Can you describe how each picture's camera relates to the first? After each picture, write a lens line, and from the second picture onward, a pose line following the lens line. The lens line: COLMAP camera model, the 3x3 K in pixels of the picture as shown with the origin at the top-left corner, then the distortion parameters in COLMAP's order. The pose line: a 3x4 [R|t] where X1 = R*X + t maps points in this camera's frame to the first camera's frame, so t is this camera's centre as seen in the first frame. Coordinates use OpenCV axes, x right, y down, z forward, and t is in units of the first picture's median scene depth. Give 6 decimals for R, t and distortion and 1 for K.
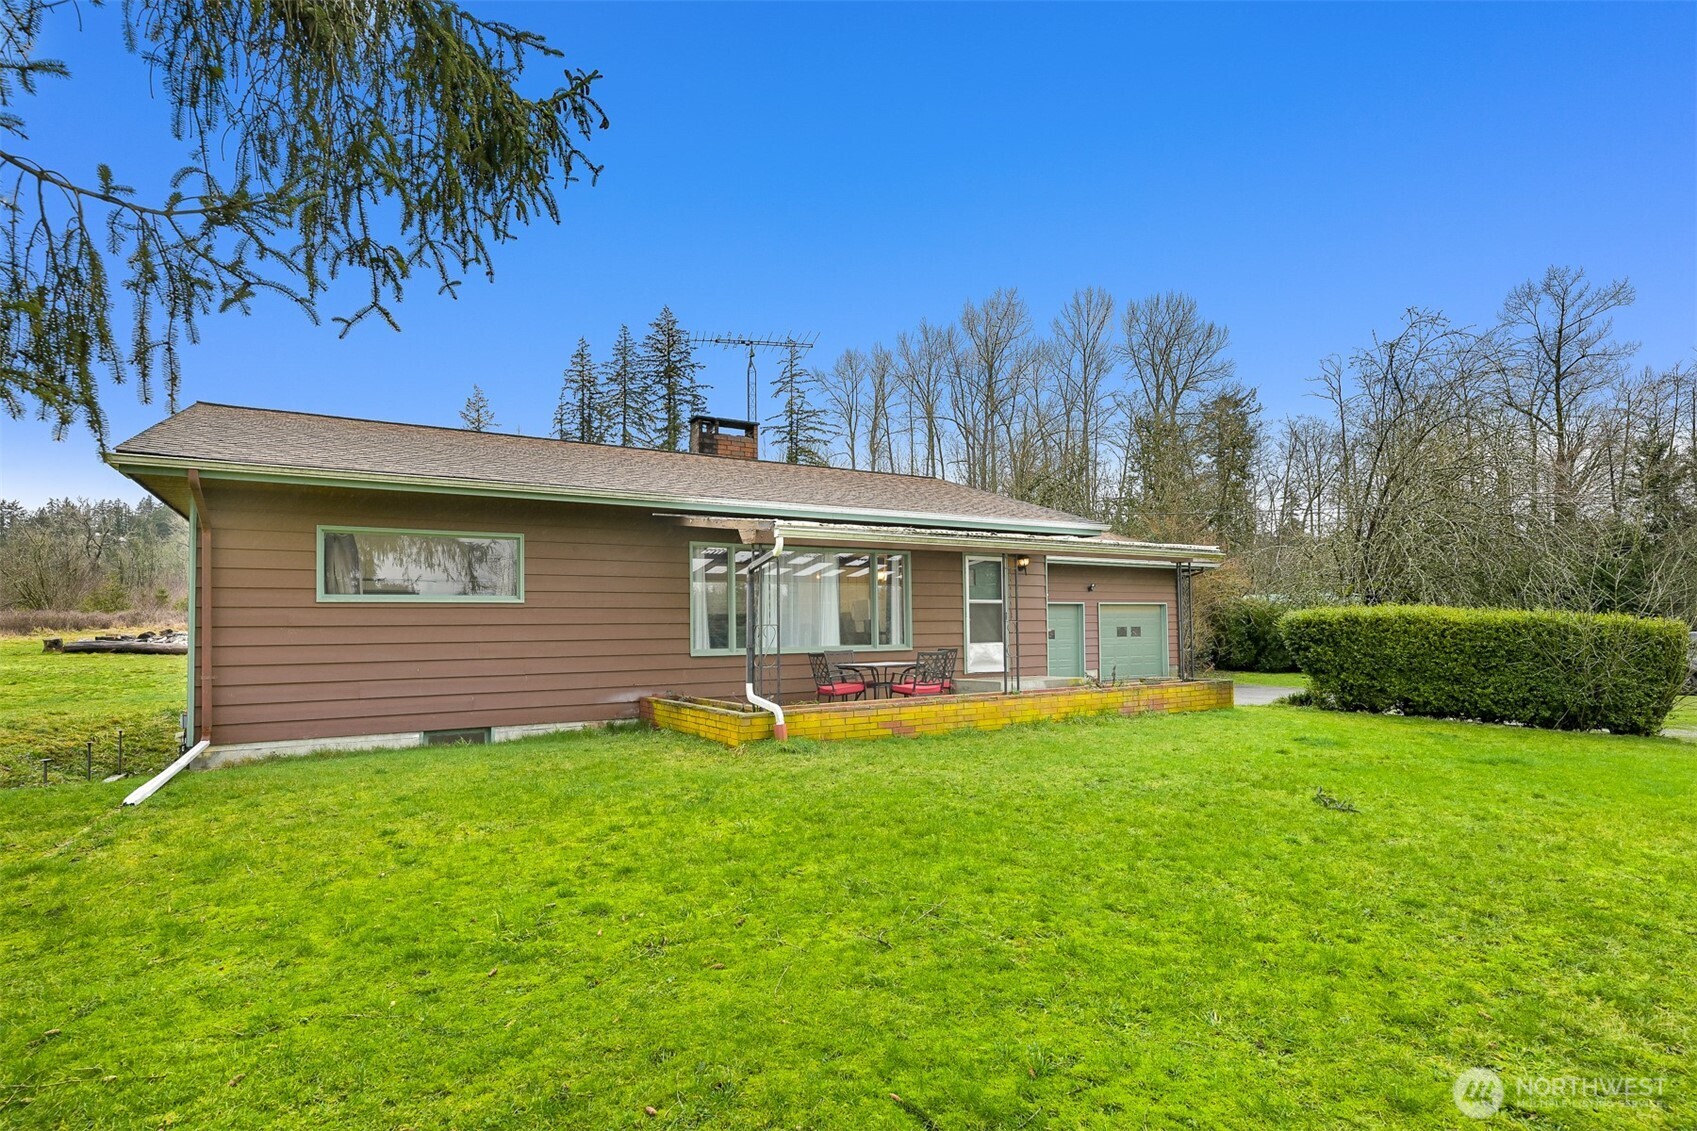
lens RADIAL K [[858.4, 0, 848.6], [0, 858.4, 624.1], [0, 0, 1]] dist [0.000609, 0.000097]
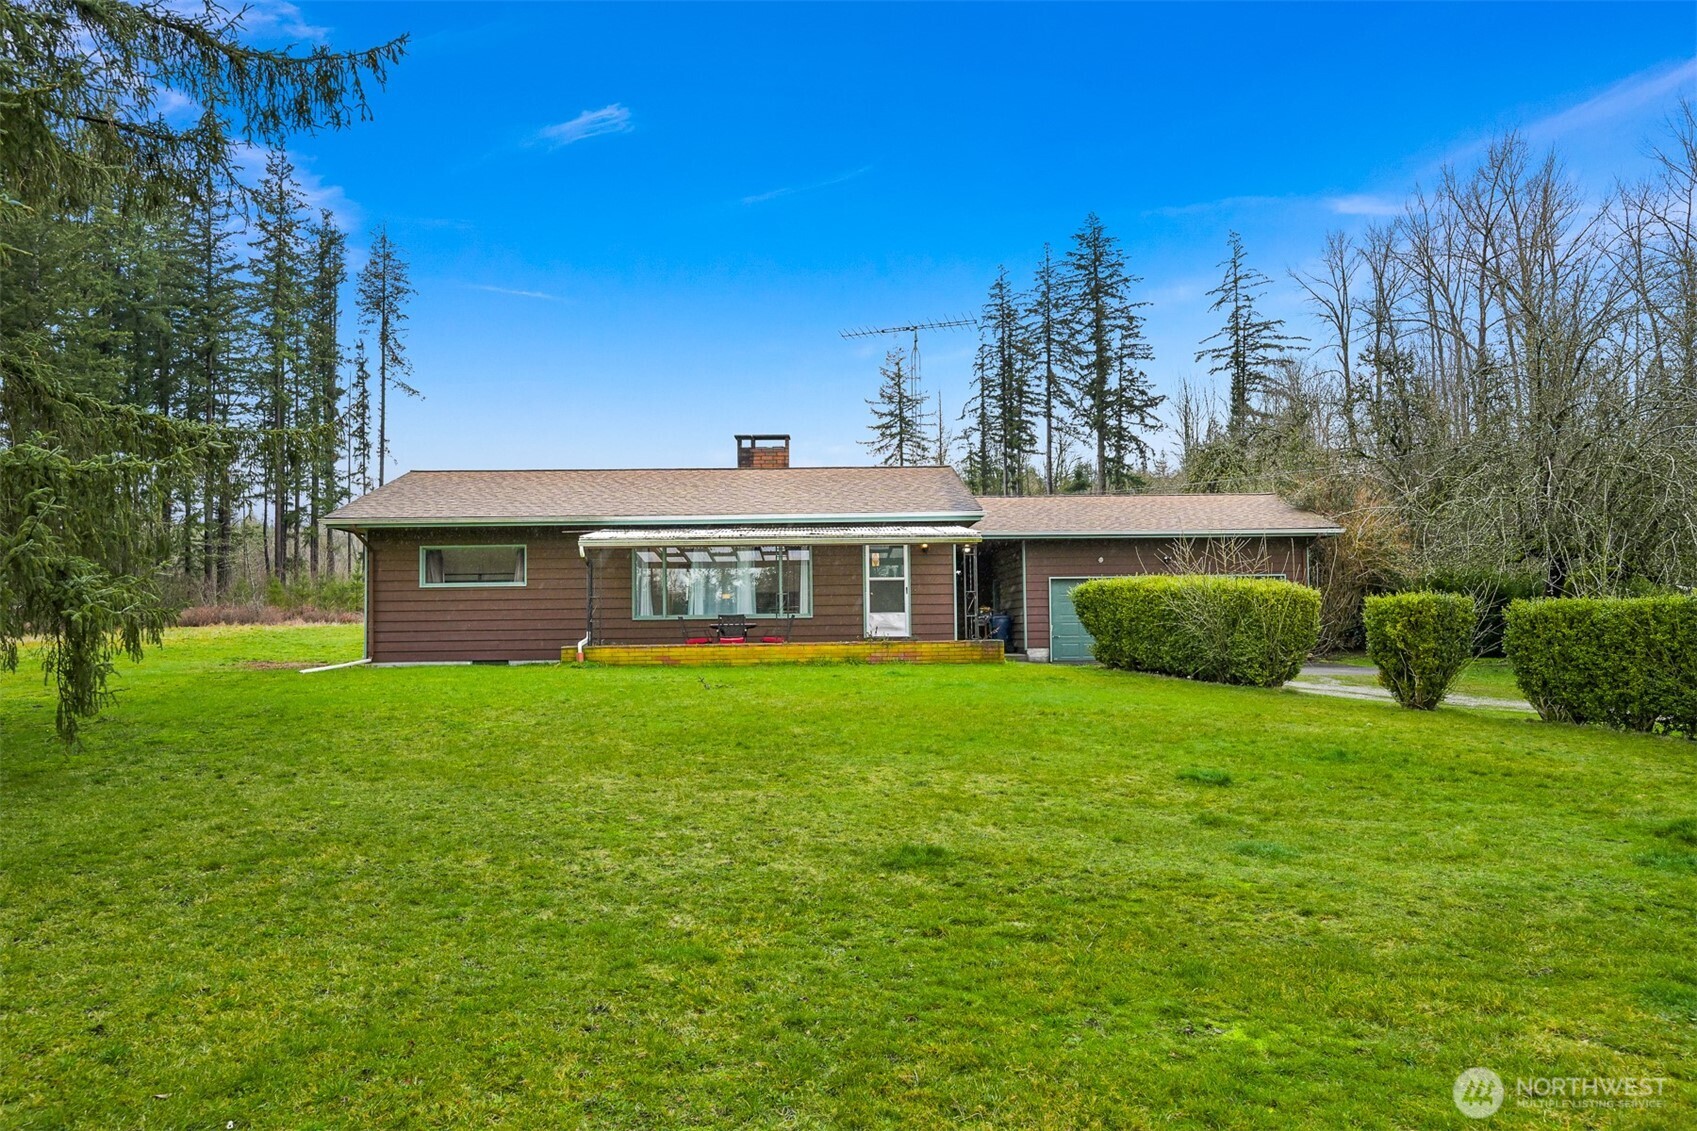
lens RADIAL K [[1180.6, 0, 807.8], [0, 1180.6, 569.5], [0, 0, 1]] dist [0.000775, 0.000389]
pose [[0.858661, -0.025595, -0.511904, 0.134381], [0.005875, 0.999178, -0.040105, 0.003930], [0.512509, 0.031429, 0.858106, -0.072722]]
